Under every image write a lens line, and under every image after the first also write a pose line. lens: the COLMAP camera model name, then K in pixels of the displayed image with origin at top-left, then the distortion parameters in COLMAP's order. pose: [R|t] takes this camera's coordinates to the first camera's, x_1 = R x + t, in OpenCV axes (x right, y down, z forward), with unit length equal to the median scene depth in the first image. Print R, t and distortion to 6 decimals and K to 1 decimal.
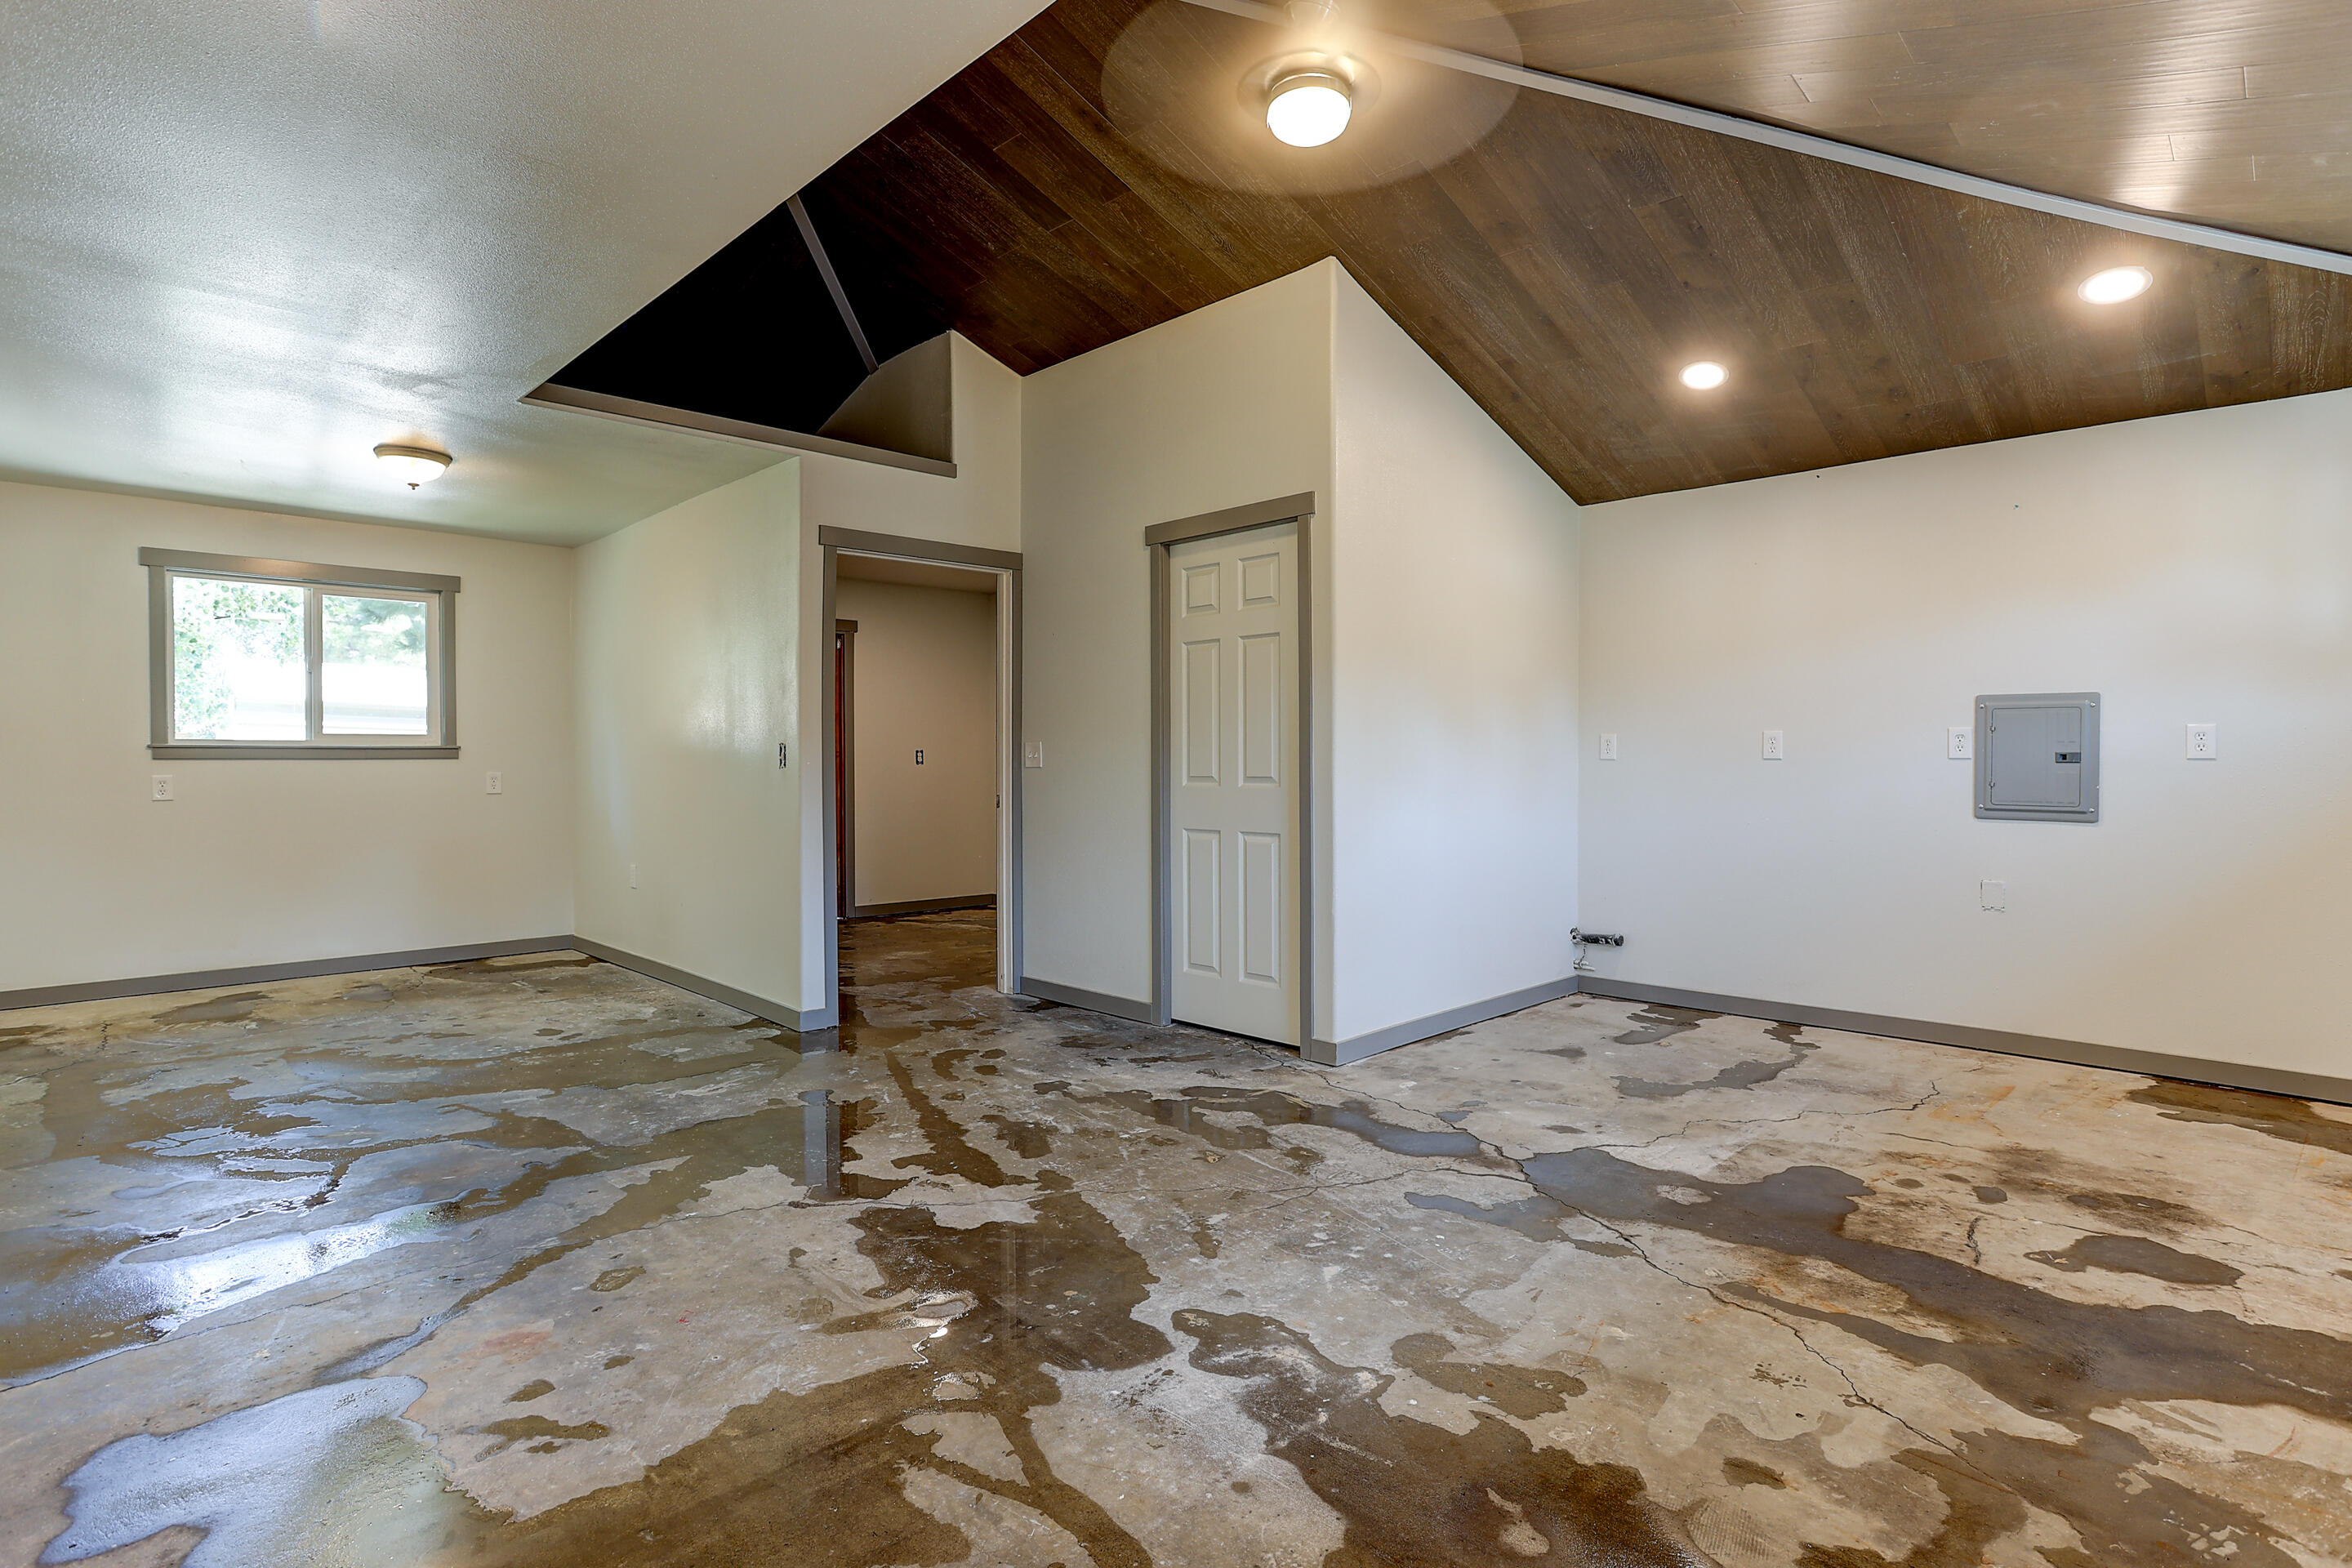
lens RADIAL K [[1152.0, 0, 1178.8], [0, 1152.0, 777.1], [0, 0, 1]] dist [-0.003033, 0.007469]
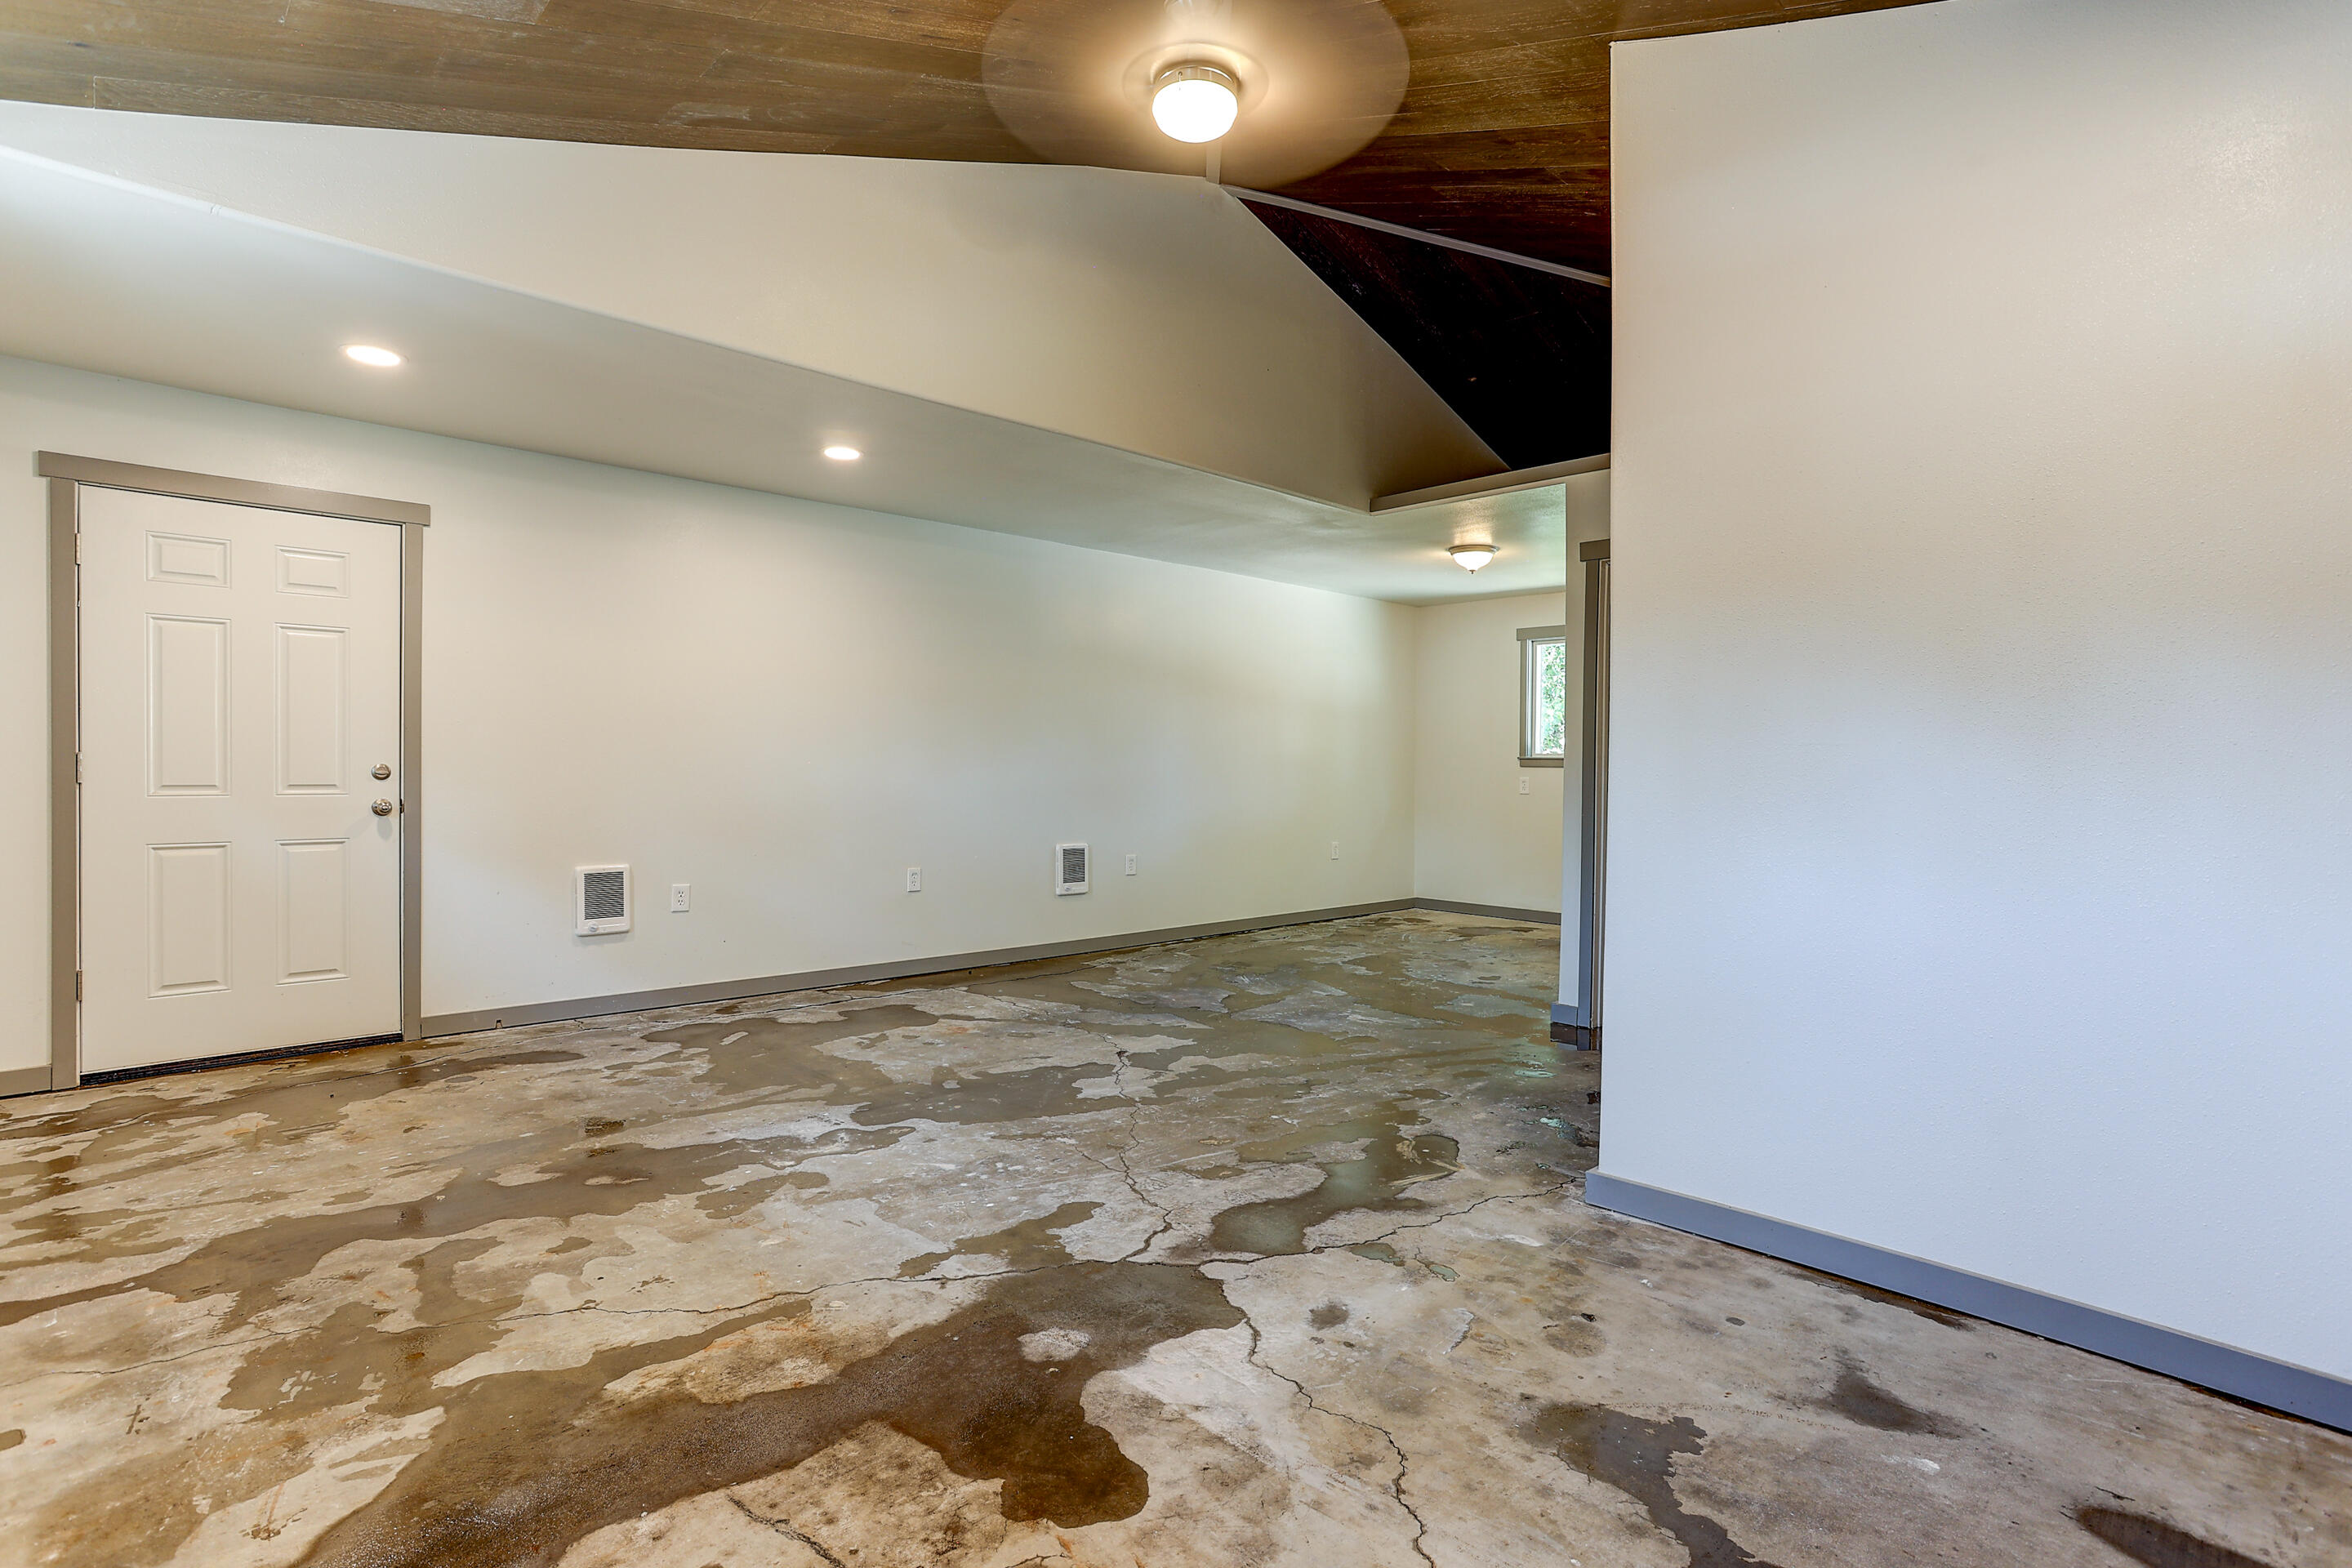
lens RADIAL K [[1152.0, 0, 1186.9], [0, 1152.0, 783.2], [0, 0, 1]] dist [-0.003033, 0.007469]
pose [[-0.041319, 0.006318, -0.999126, 1.425562], [-0.012933, 0.999893, 0.006857, 0.002887], [0.999062, 0.013205, -0.041233, 1.364913]]
